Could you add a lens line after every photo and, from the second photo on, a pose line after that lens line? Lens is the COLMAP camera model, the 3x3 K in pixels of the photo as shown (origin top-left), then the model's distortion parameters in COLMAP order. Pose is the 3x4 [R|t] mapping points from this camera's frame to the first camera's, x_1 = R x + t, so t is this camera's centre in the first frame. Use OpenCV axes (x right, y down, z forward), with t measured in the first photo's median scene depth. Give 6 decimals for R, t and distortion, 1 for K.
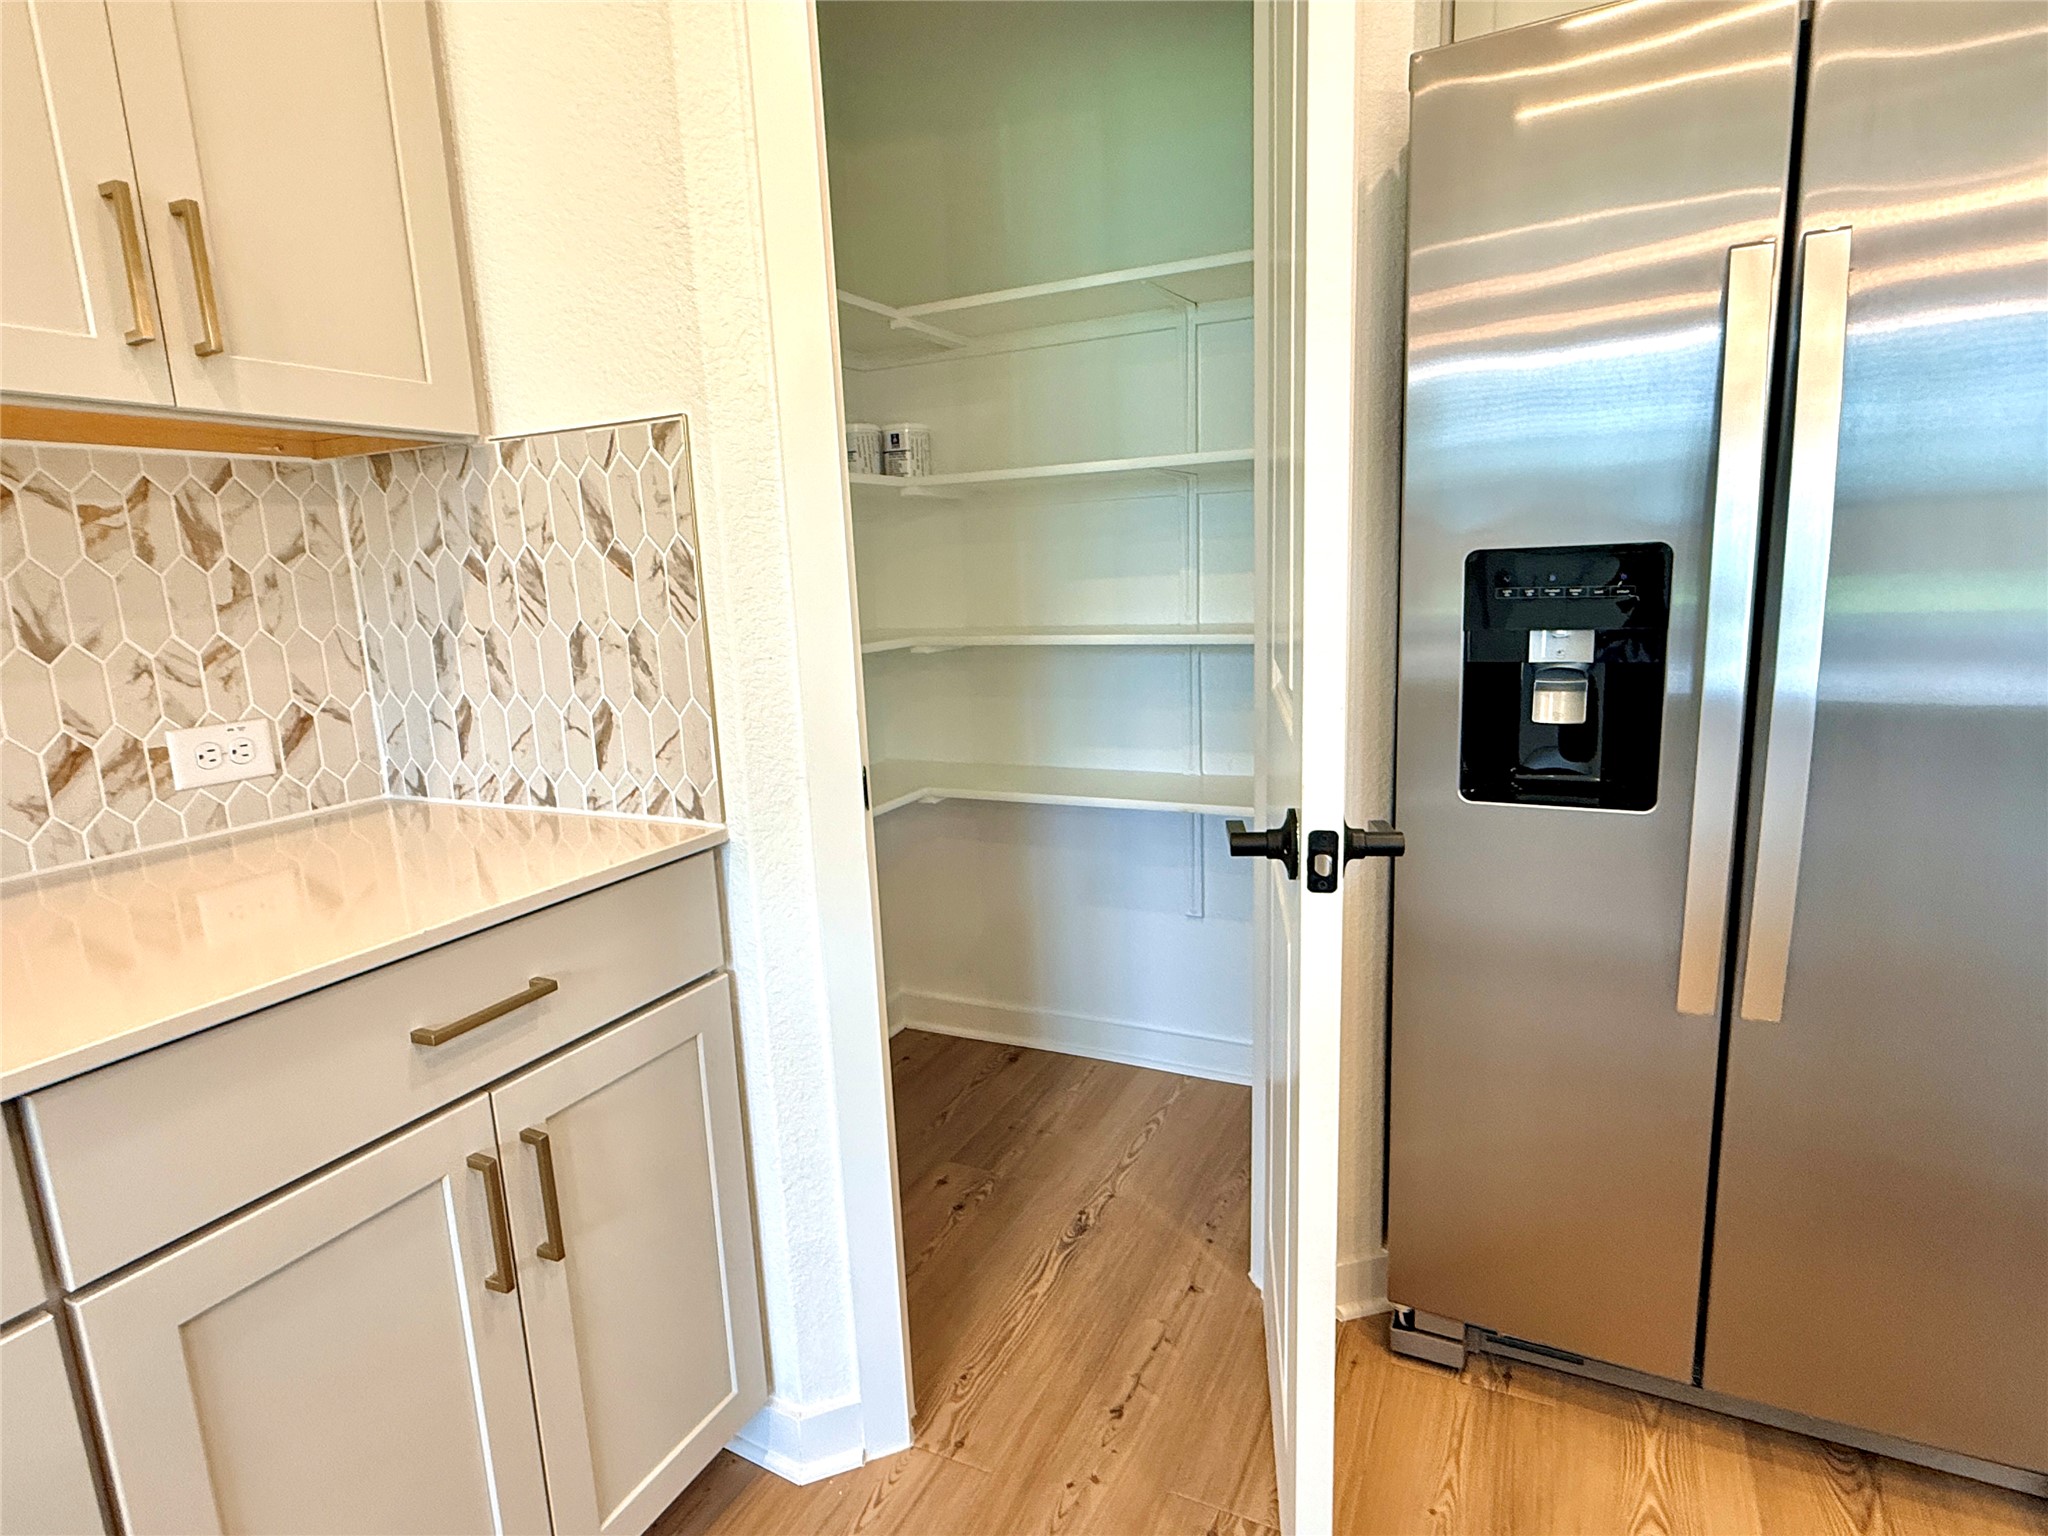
lens RADIAL K [[1106.1, 0, 1027.7], [0, 1106.1, 771.2], [0, 0, 1]] dist [0.000289, 0.002071]
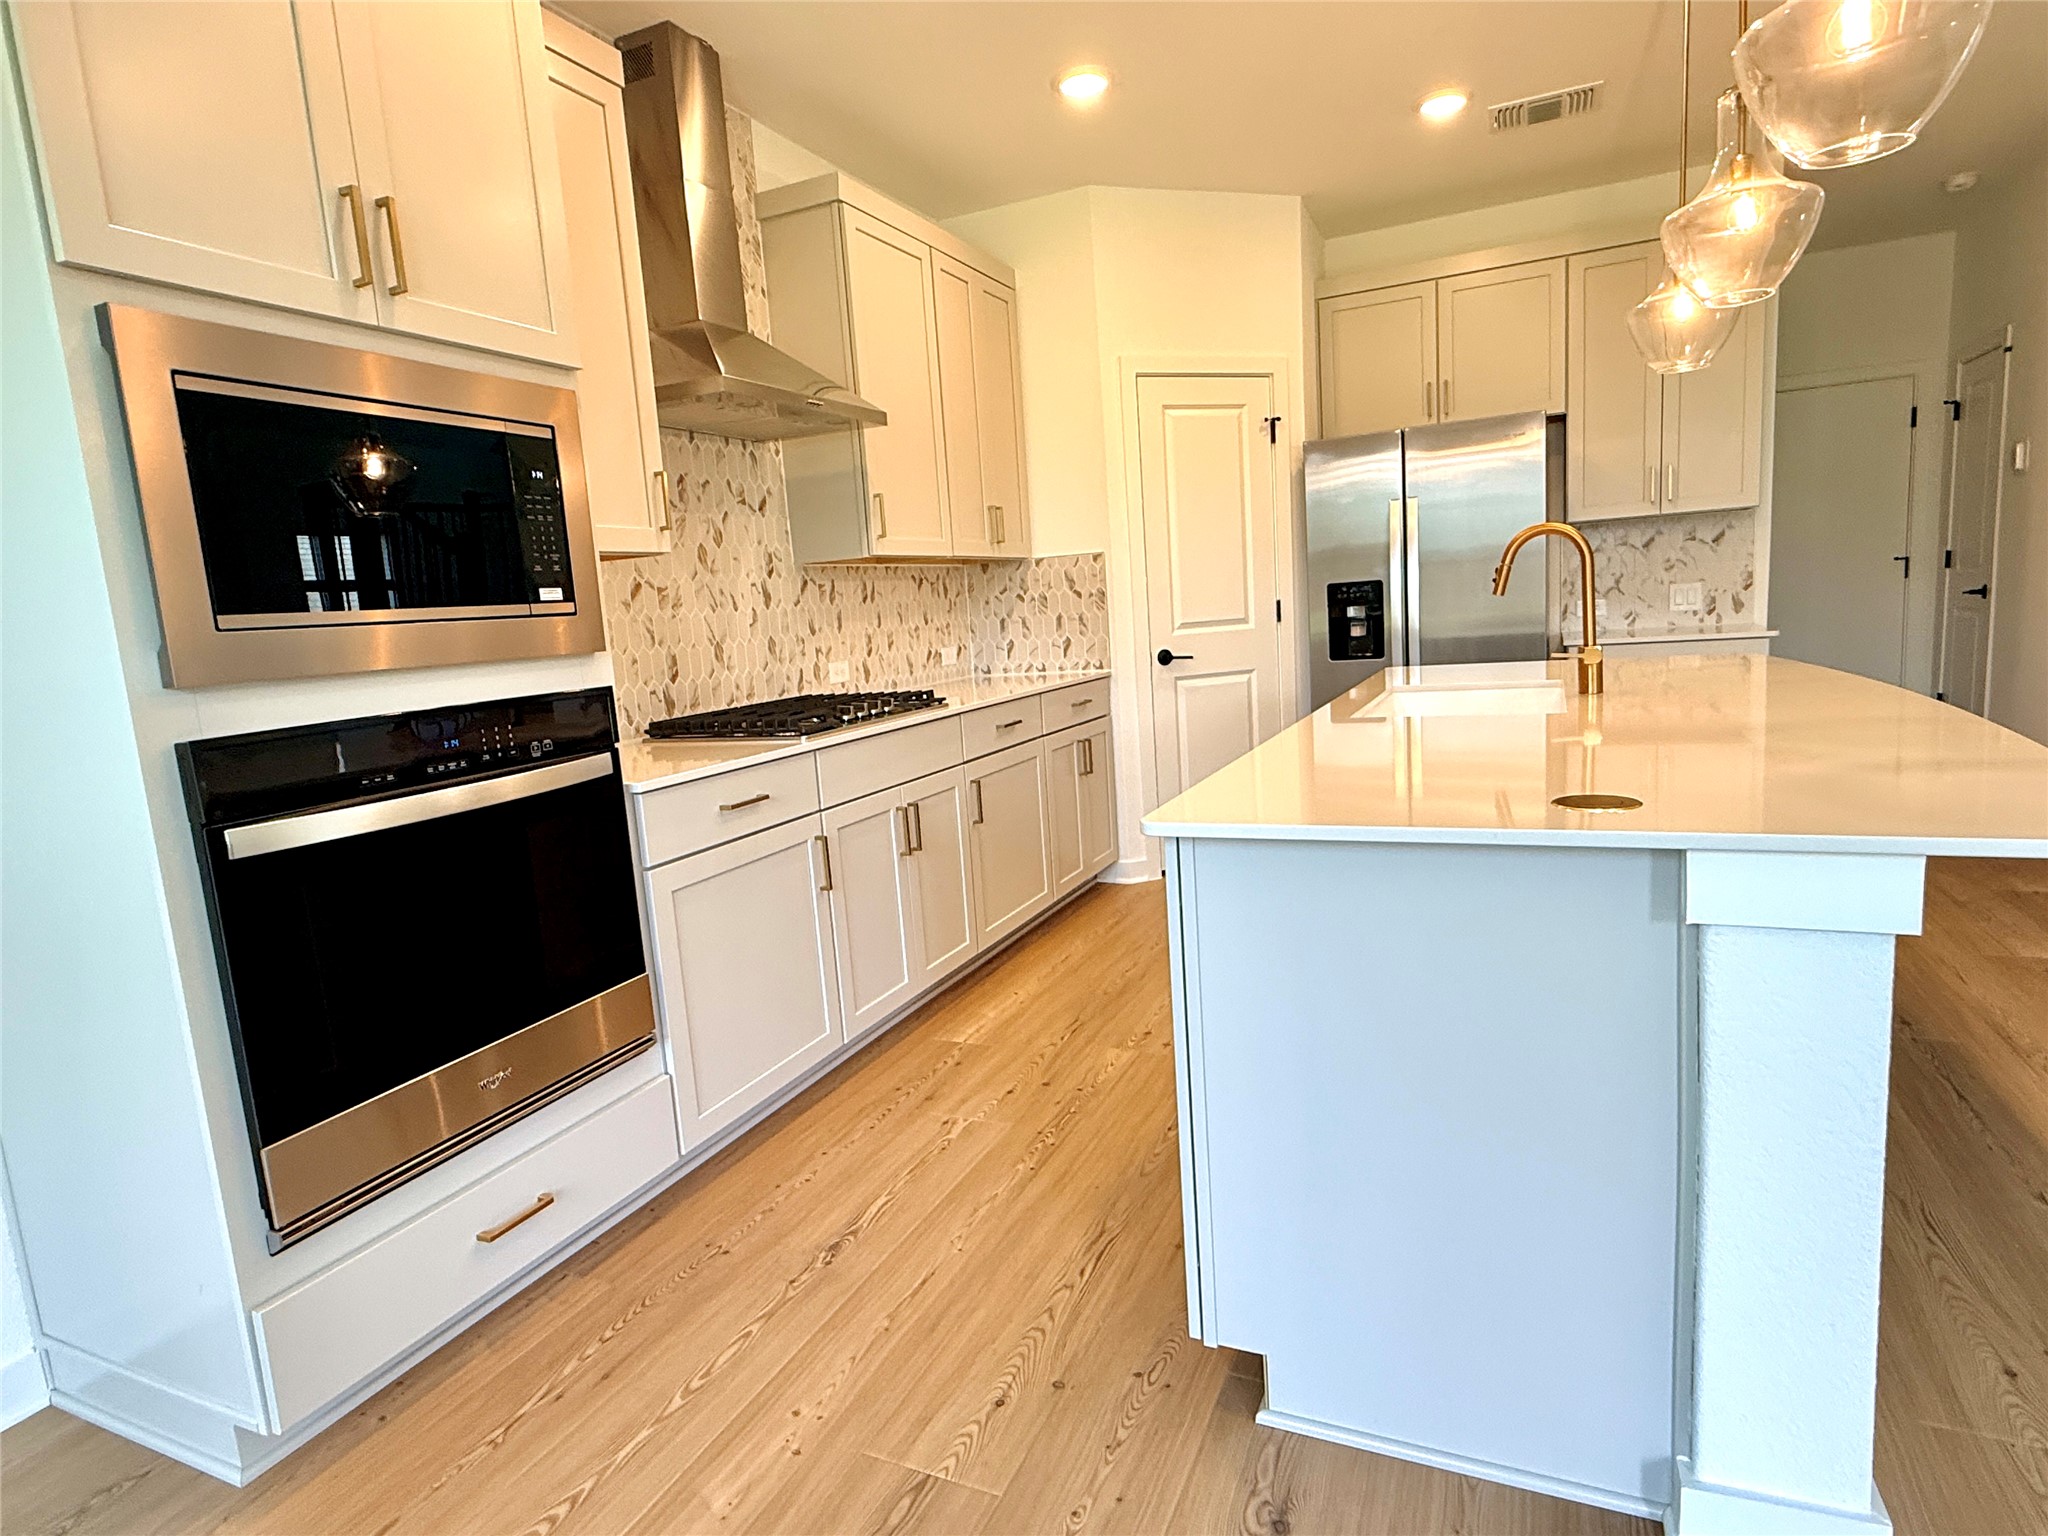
lens RADIAL K [[1123.2, 0, 1017.8], [0, 1123.2, 773.6], [0, 0, 1]] dist [0.001437, 0.000827]
pose [[0.999467, -0.028707, 0.015568, -0.591758], [0.029311, 0.998767, -0.040071, 0.470502], [-0.014399, 0.040505, 0.999076, -2.301943]]
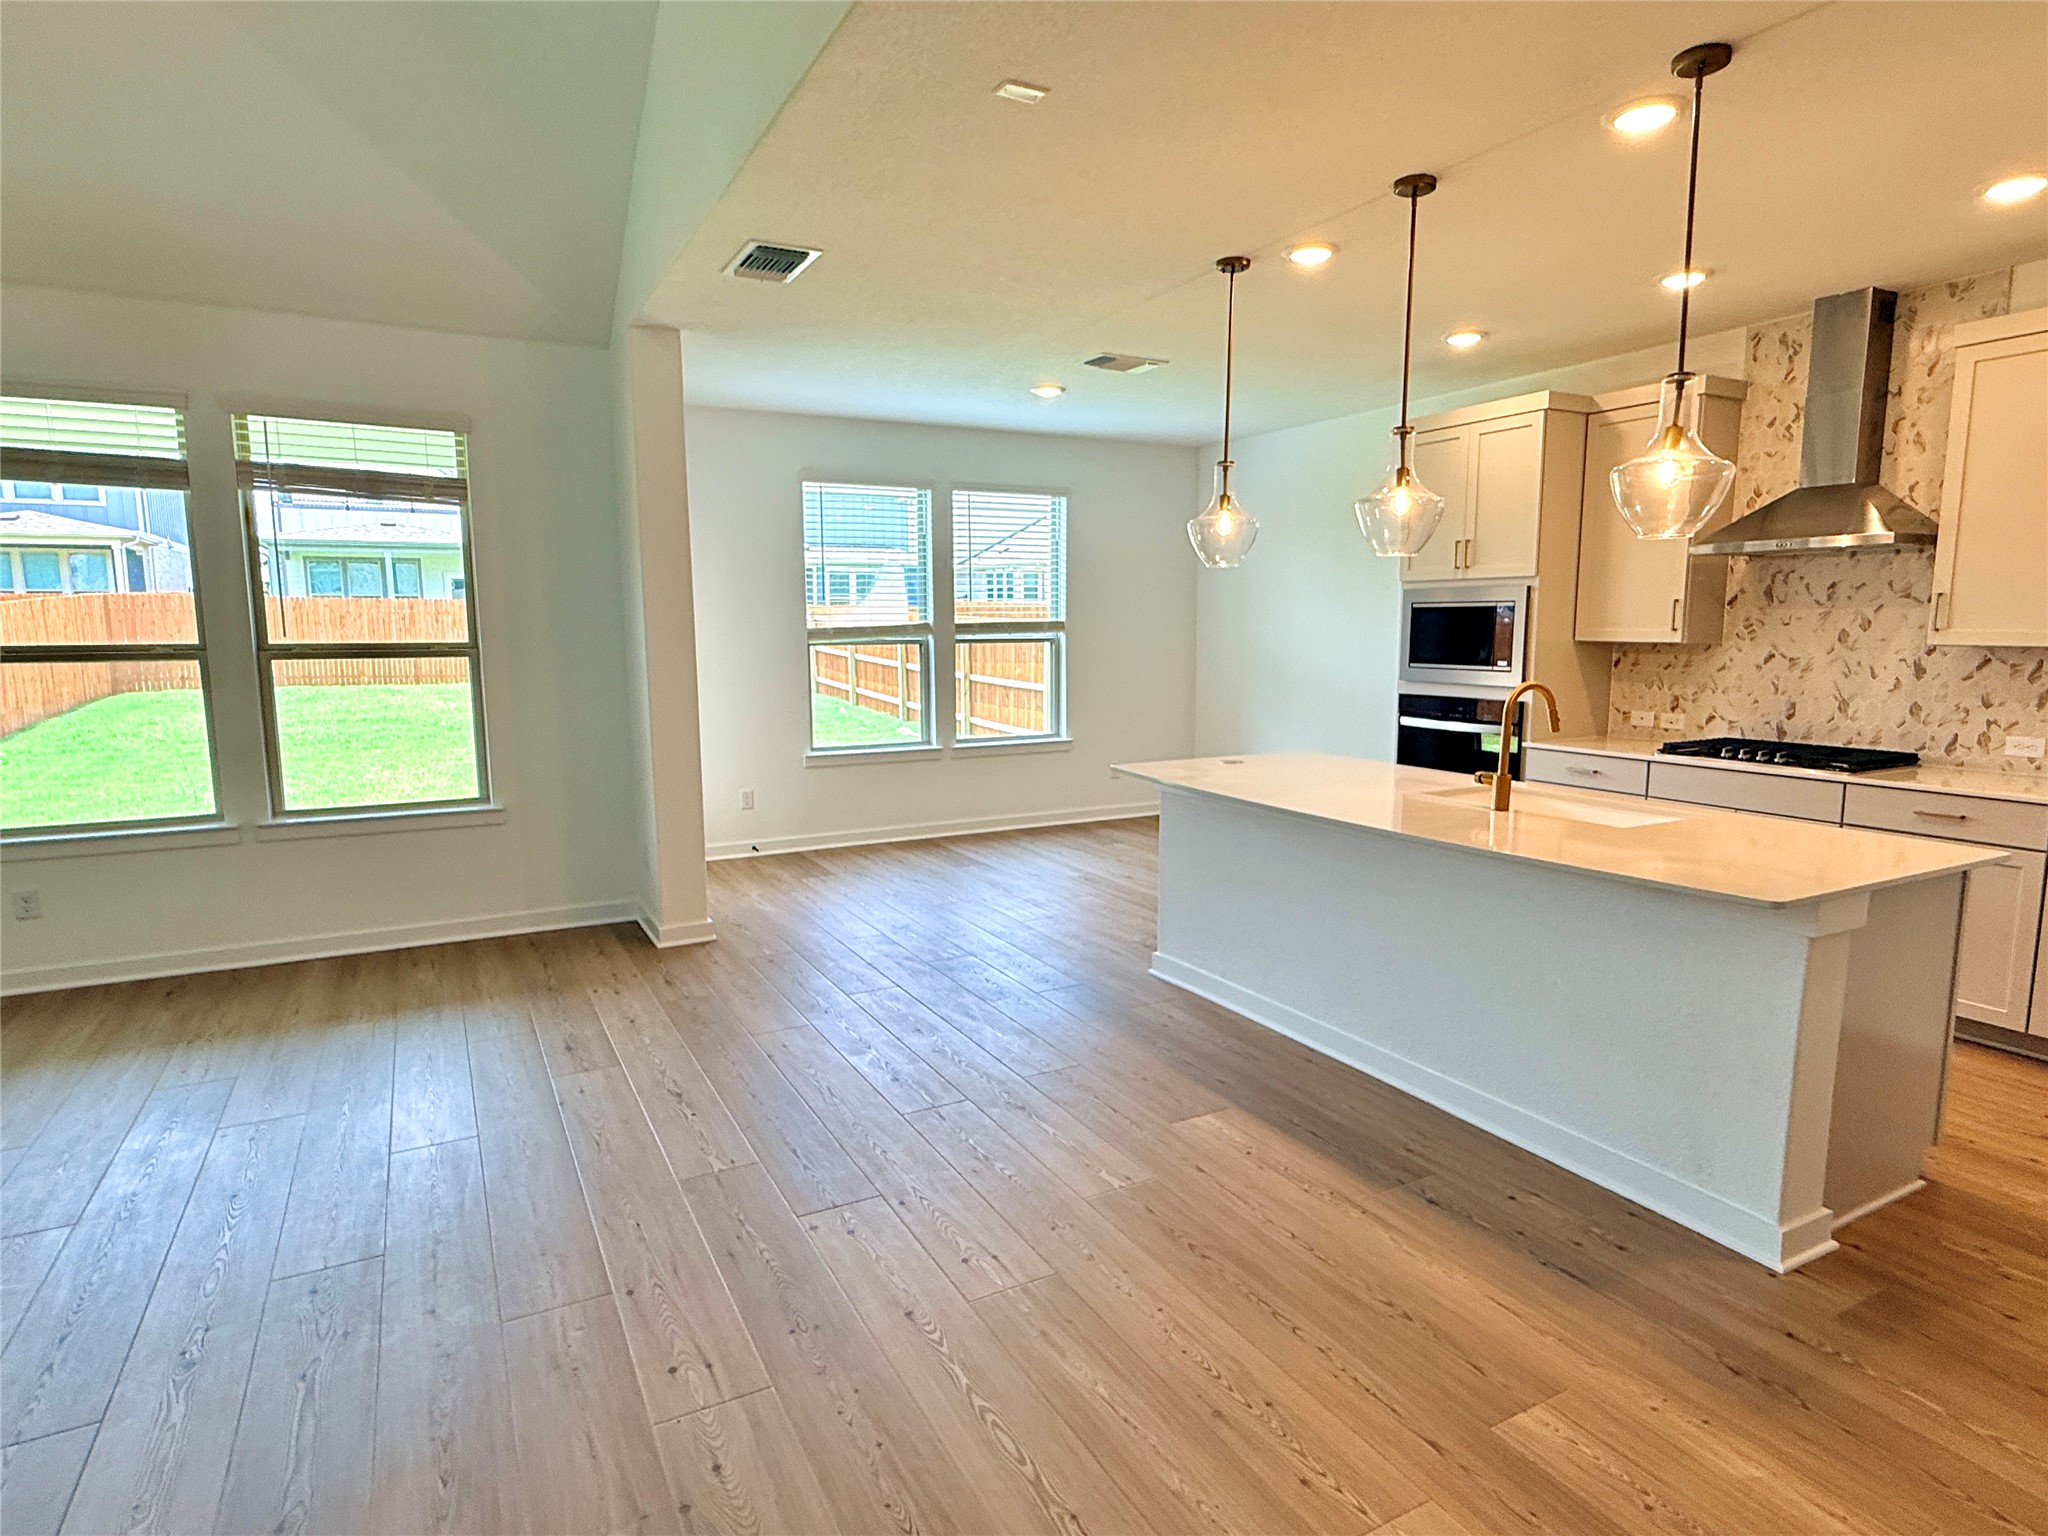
lens RADIAL K [[1120.6, 0, 1034.3], [0, 1120.6, 779.1], [0, 0, 1]] dist [0.003735, 0.000037]
pose [[-0.578821, 0.158664, -0.799870, 2.927963], [-0.124398, 0.952227, 0.278906, -0.332076], [0.805911, 0.260939, -0.531431, -0.006299]]
